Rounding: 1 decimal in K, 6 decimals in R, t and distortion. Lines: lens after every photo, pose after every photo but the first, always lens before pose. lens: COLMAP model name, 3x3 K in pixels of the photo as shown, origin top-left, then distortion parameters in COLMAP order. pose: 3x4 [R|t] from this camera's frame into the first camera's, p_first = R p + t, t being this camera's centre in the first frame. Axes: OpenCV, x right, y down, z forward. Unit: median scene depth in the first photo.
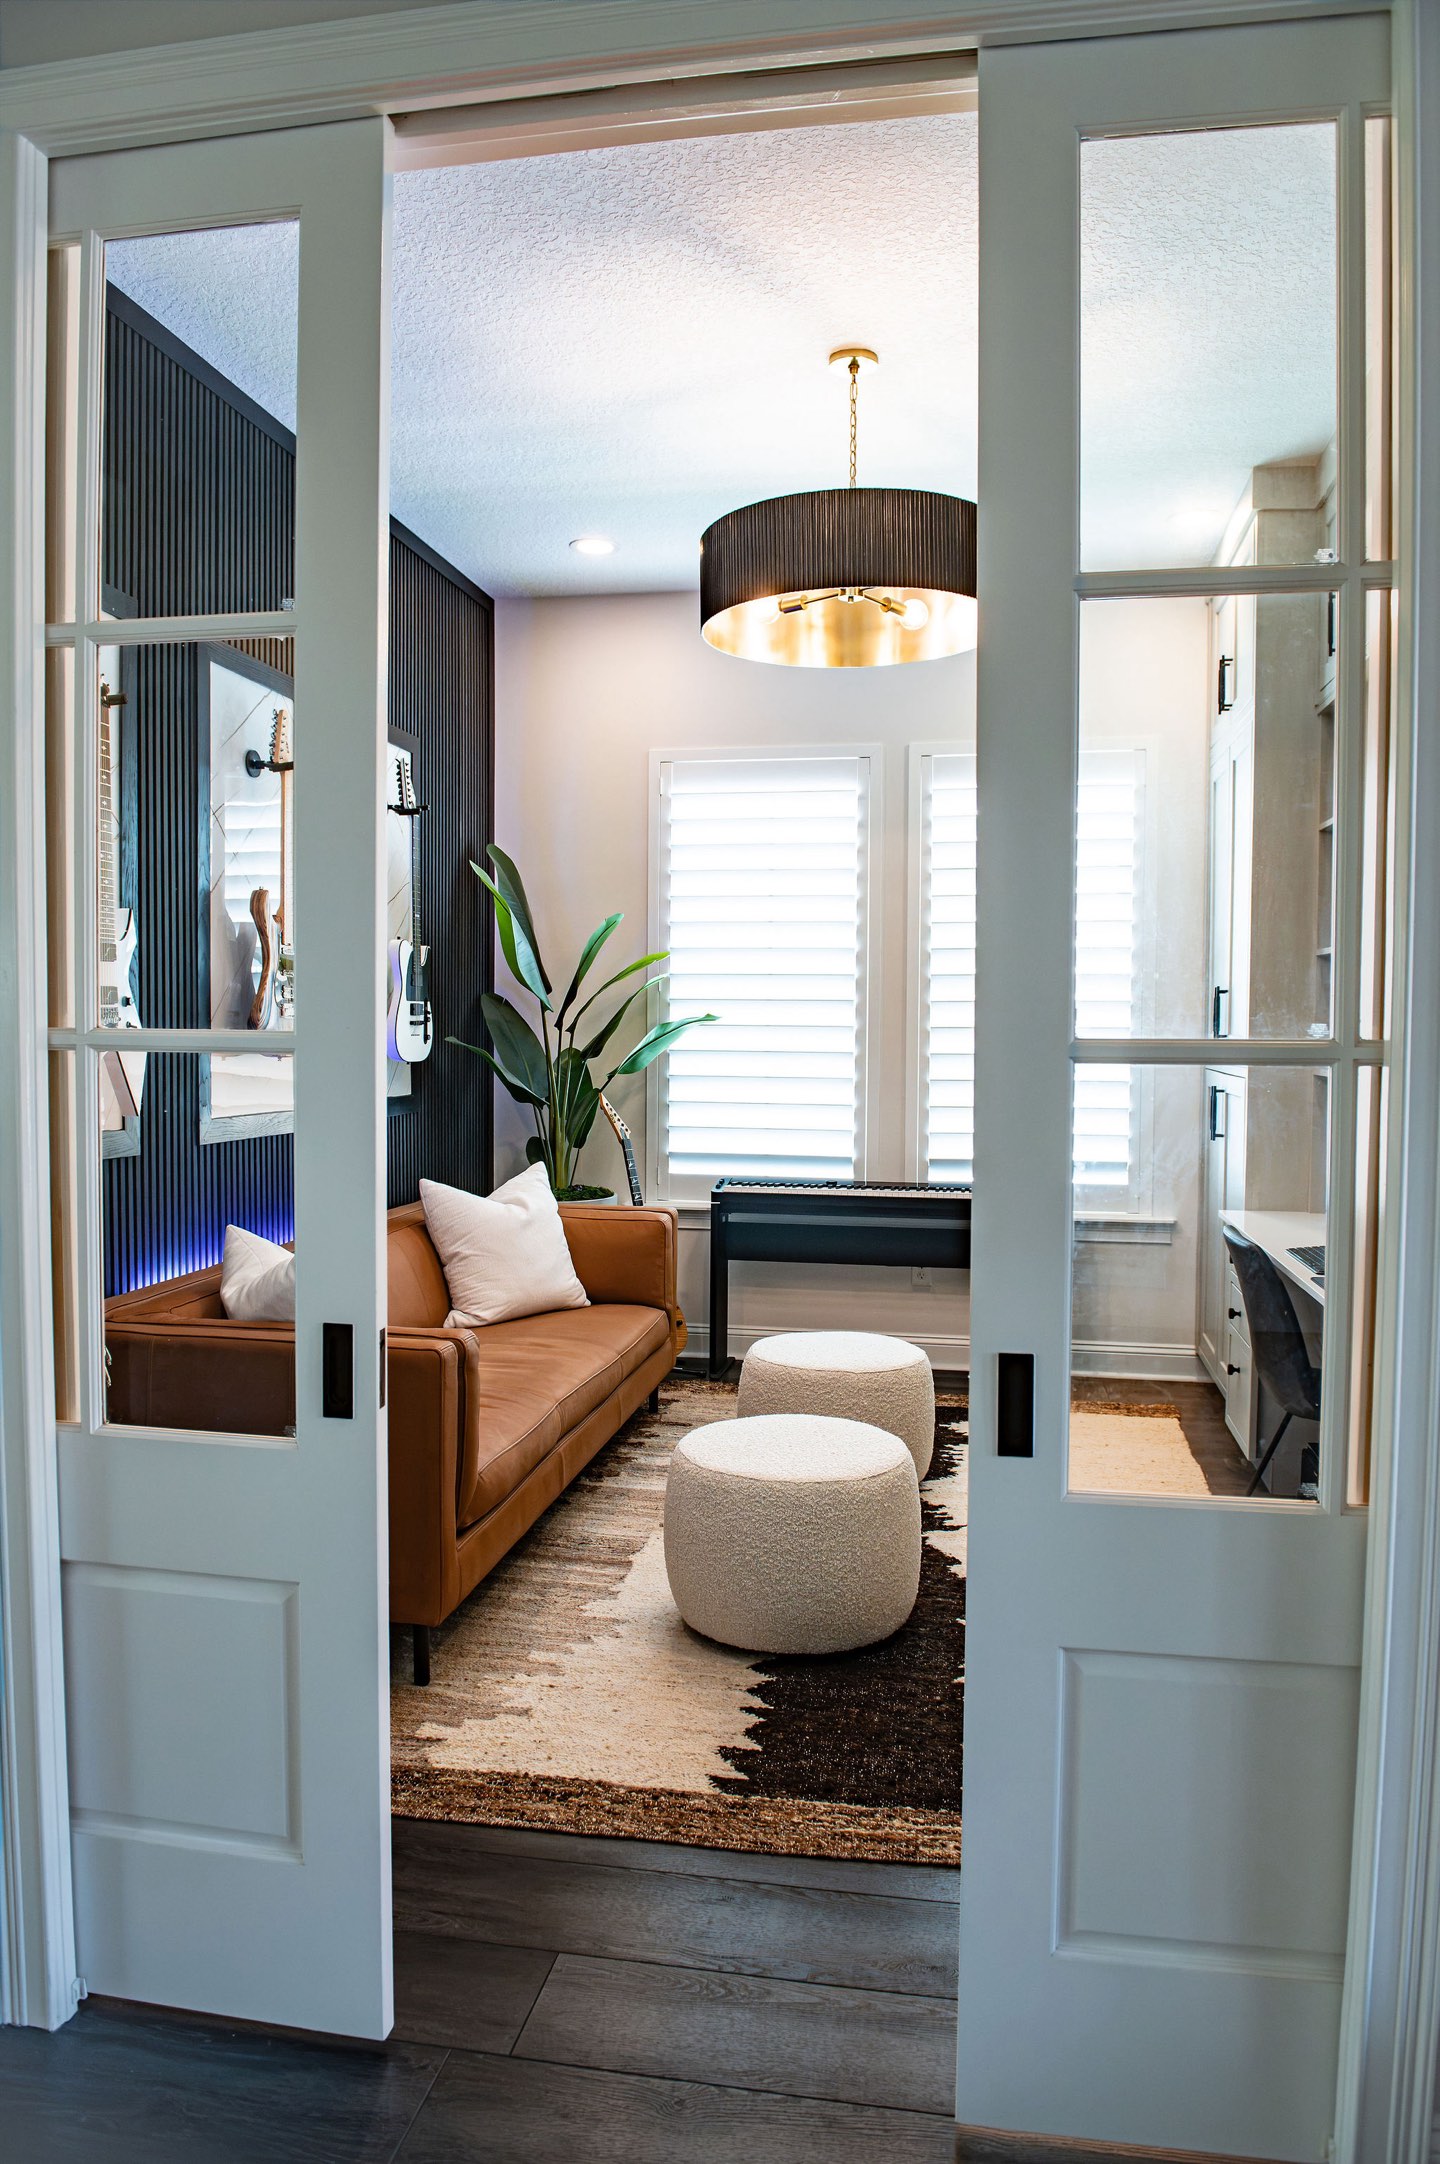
lens RADIAL K [[1465.1, 0, 720.0], [0, 1465.1, 1082.0], [0, 0, 1]] dist [-0.054513, -0.001599]
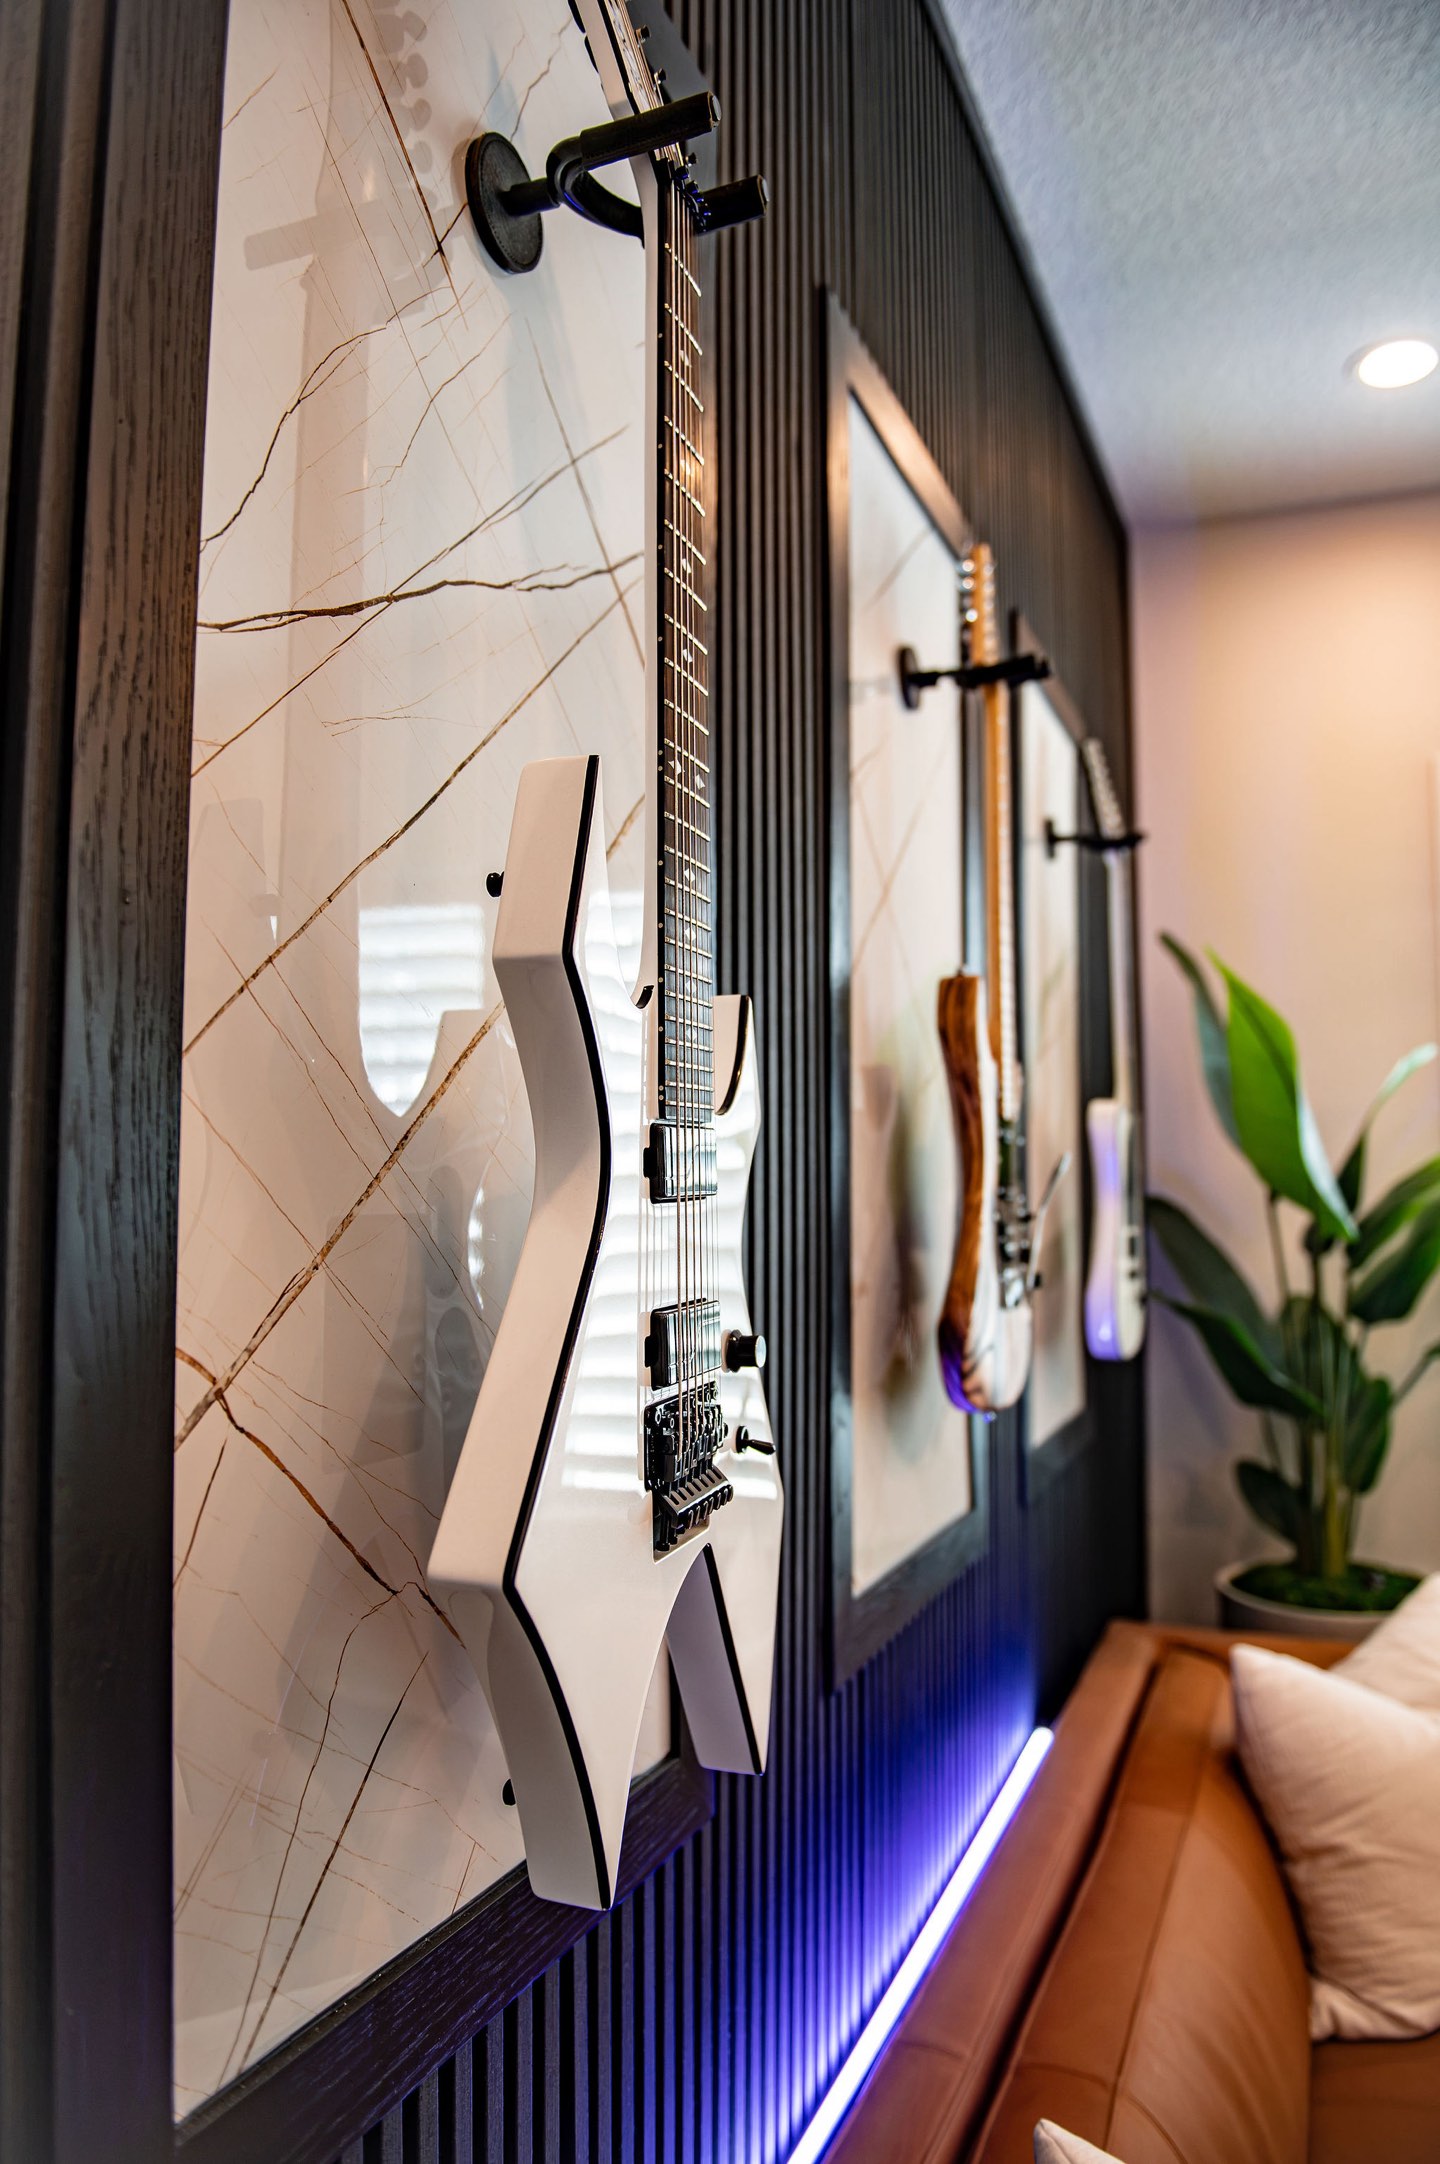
lens RADIAL K [[1465.1, 0, 720.0], [0, 1465.1, 1082.0], [0, 0, 1]] dist [-0.054513, -0.001599]
pose [[0.977624, -0.020823, -0.209326, -0.333480], [-0.003096, 0.993557, -0.113293, -0.067924], [0.210336, 0.111407, 0.971261, 0.691459]]
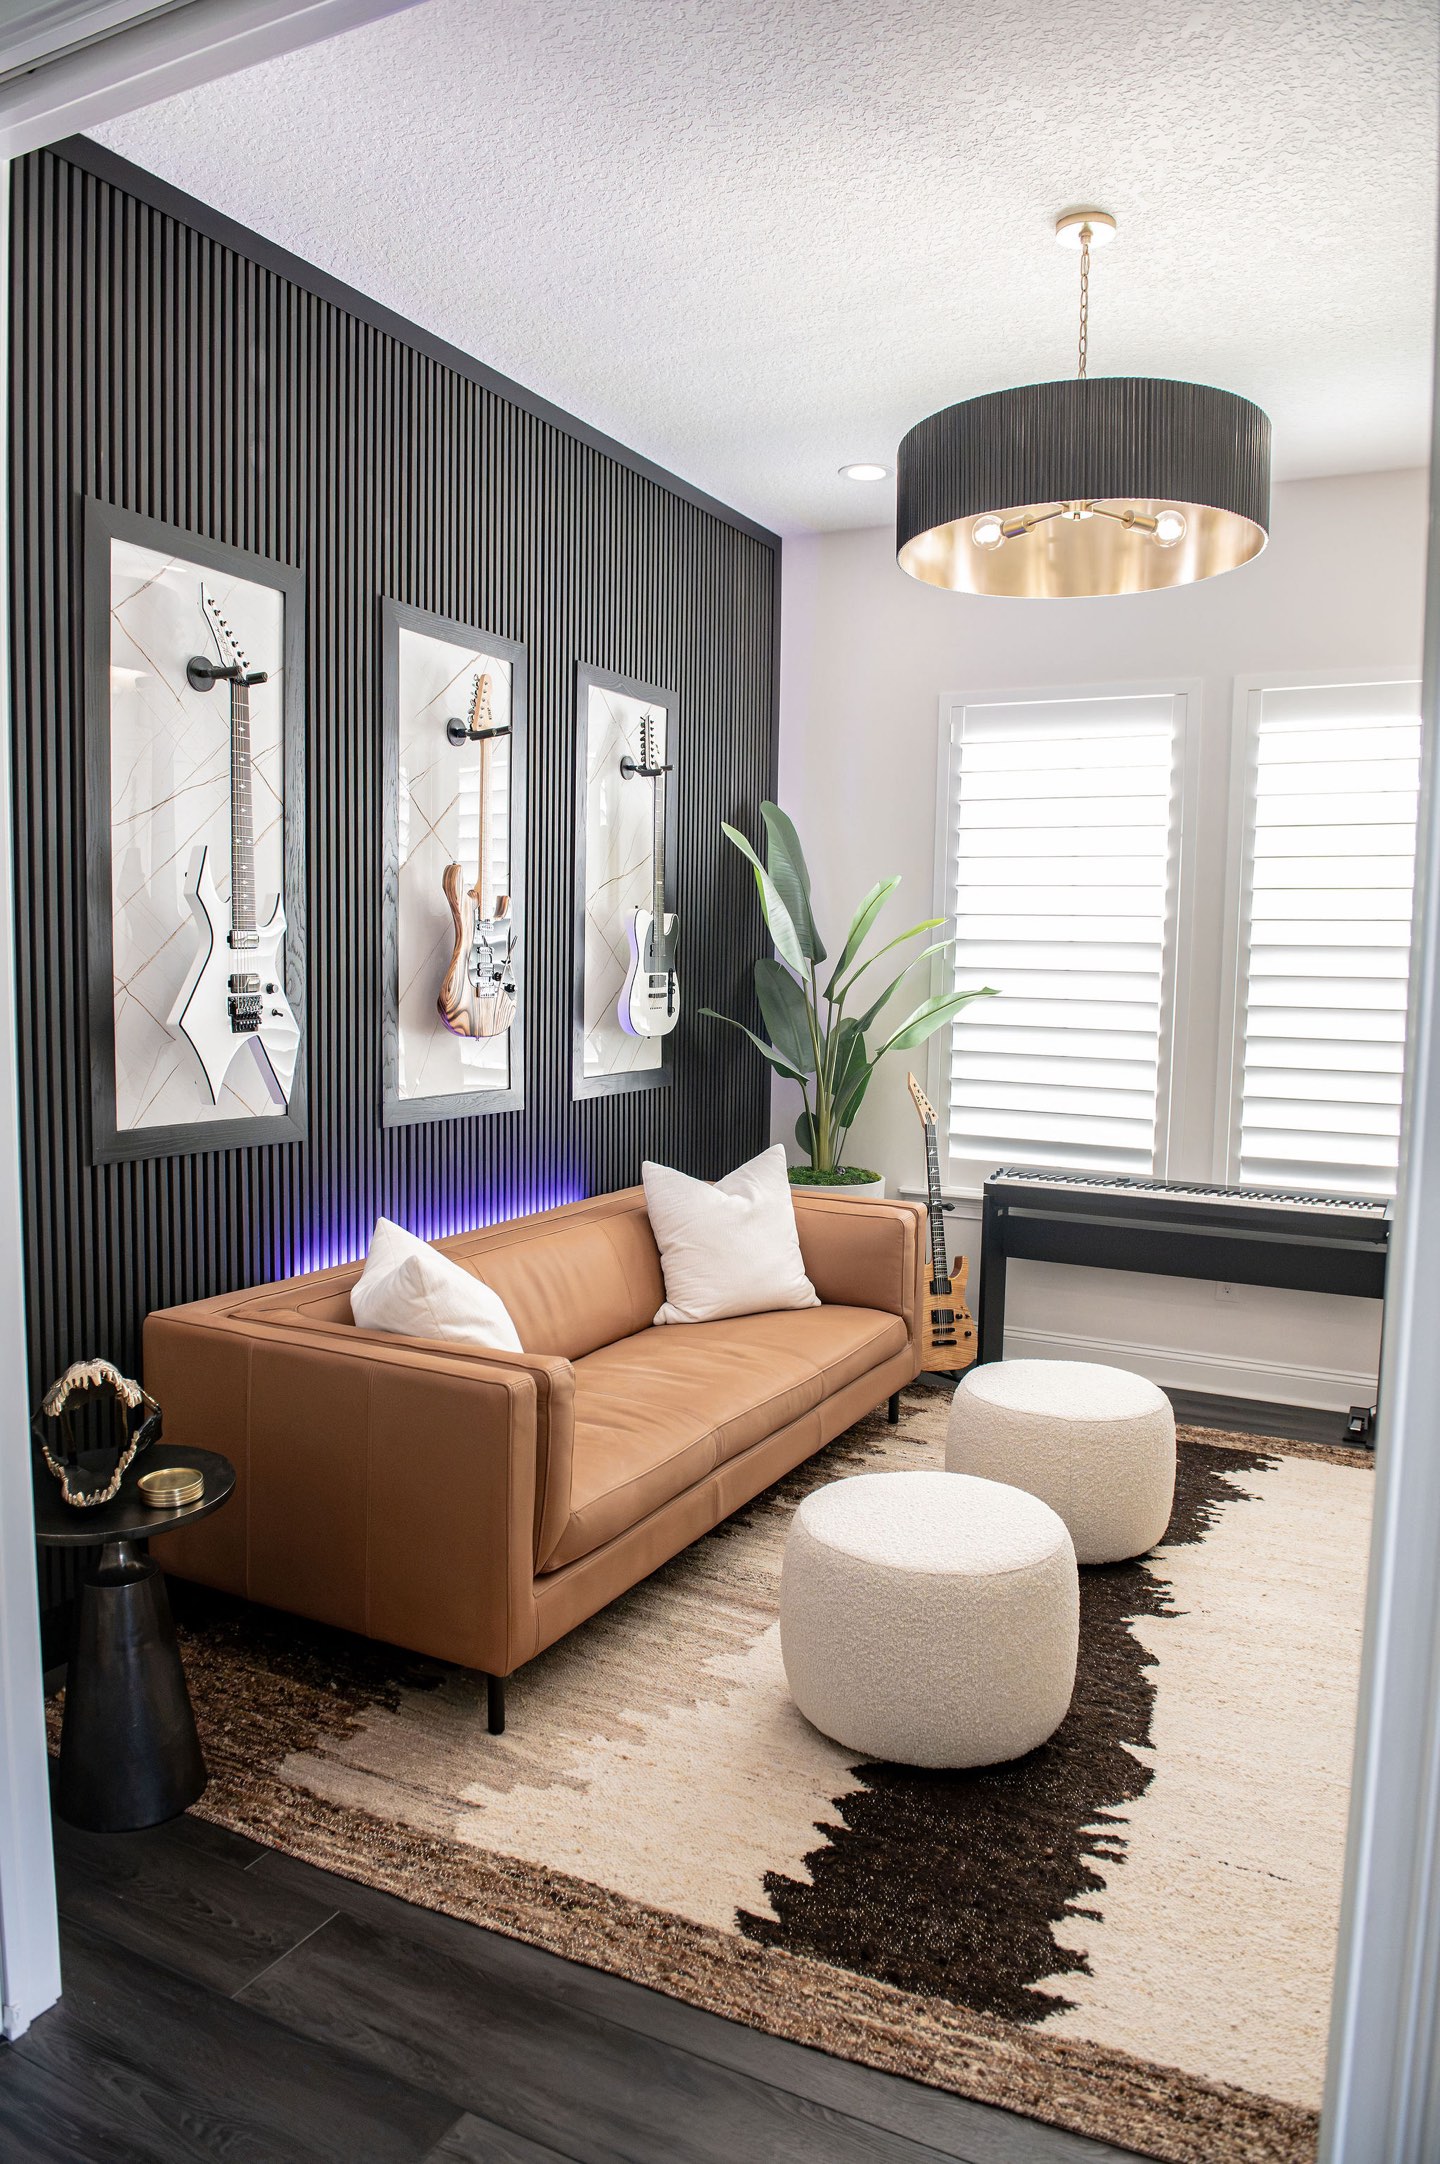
lens RADIAL K [[1465.1, 0, 720.0], [0, 1465.1, 1082.0], [0, 0, 1]] dist [-0.054513, -0.001599]
pose [[0.955877, 0.036111, -0.291541, 0.157676], [-0.023117, 0.998585, 0.047894, -0.043226], [0.292857, -0.039042, 0.955359, 0.136421]]
